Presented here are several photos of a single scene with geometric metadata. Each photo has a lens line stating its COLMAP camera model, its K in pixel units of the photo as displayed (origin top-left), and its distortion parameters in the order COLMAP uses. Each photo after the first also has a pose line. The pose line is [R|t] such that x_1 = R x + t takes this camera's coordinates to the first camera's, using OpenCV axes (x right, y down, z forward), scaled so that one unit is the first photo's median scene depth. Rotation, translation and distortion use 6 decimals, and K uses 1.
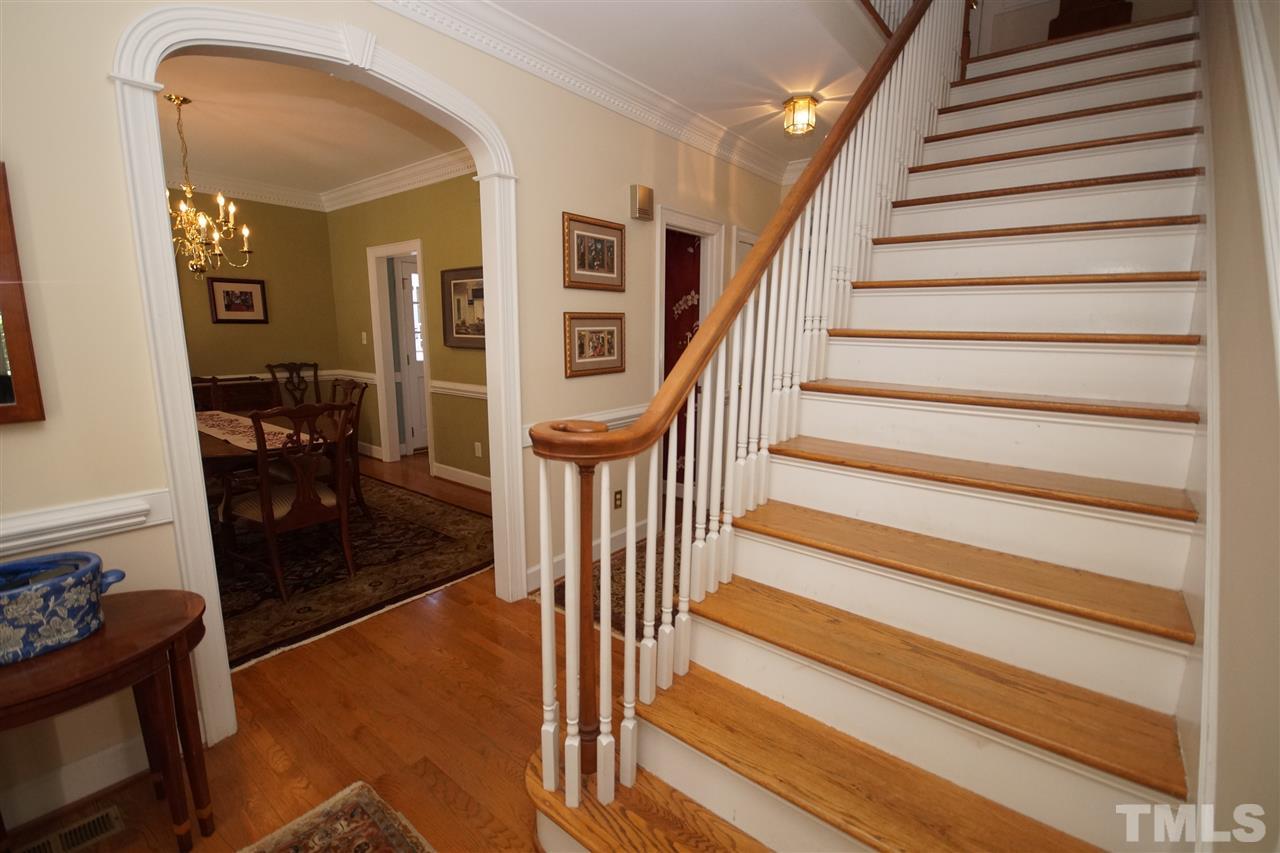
lens RADIAL K [[571.4, 0, 632.0], [0, 571.4, 431.4], [0, 0, 1]] dist [0.004606, -0.000497]
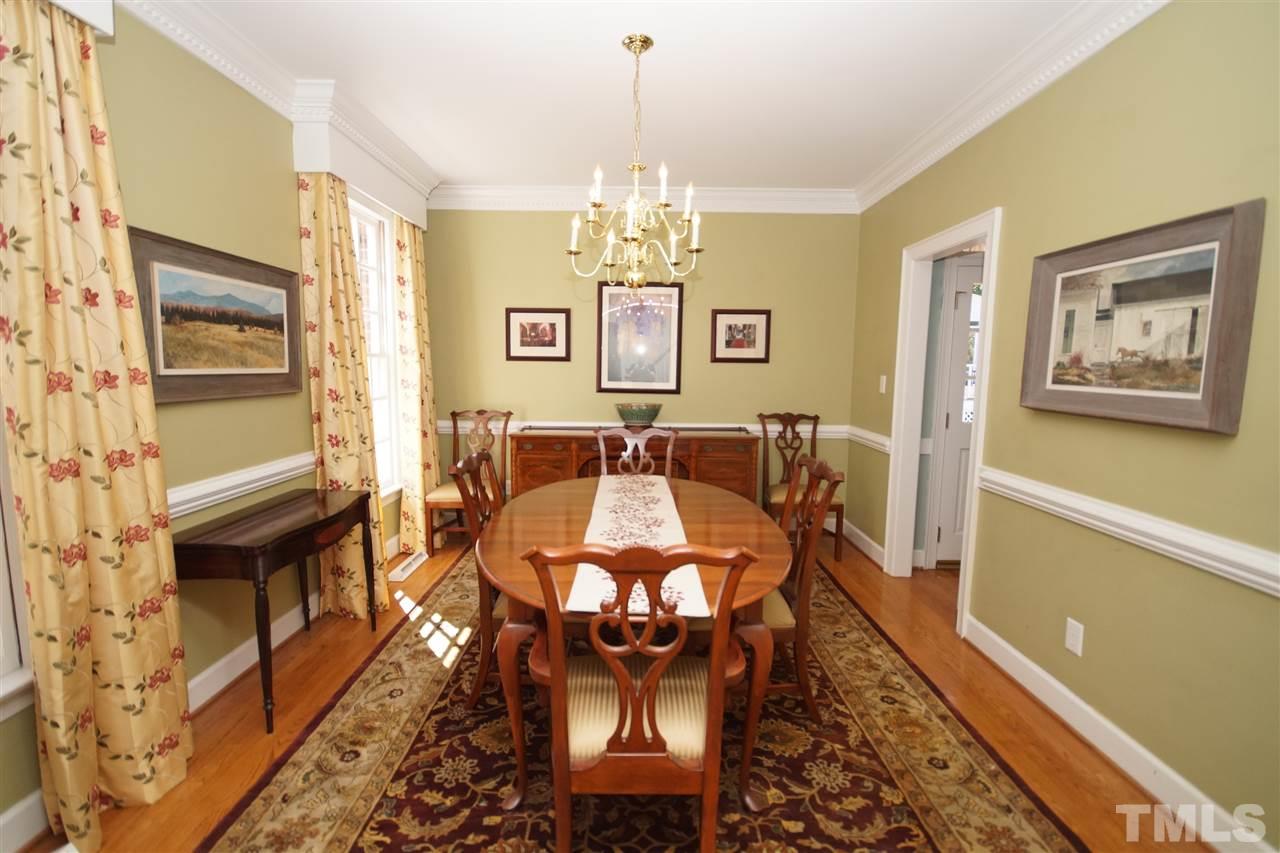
lens RADIAL K [[571.4, 0, 629.1], [0, 571.4, 425.8], [0, 0, 1]] dist [0.004606, -0.000497]
pose [[0.621277, 0.087163, -0.778728, -0.135127], [-0.151240, 0.988446, -0.010025, -0.068564], [0.768857, 0.124003, 0.627282, 0.384370]]
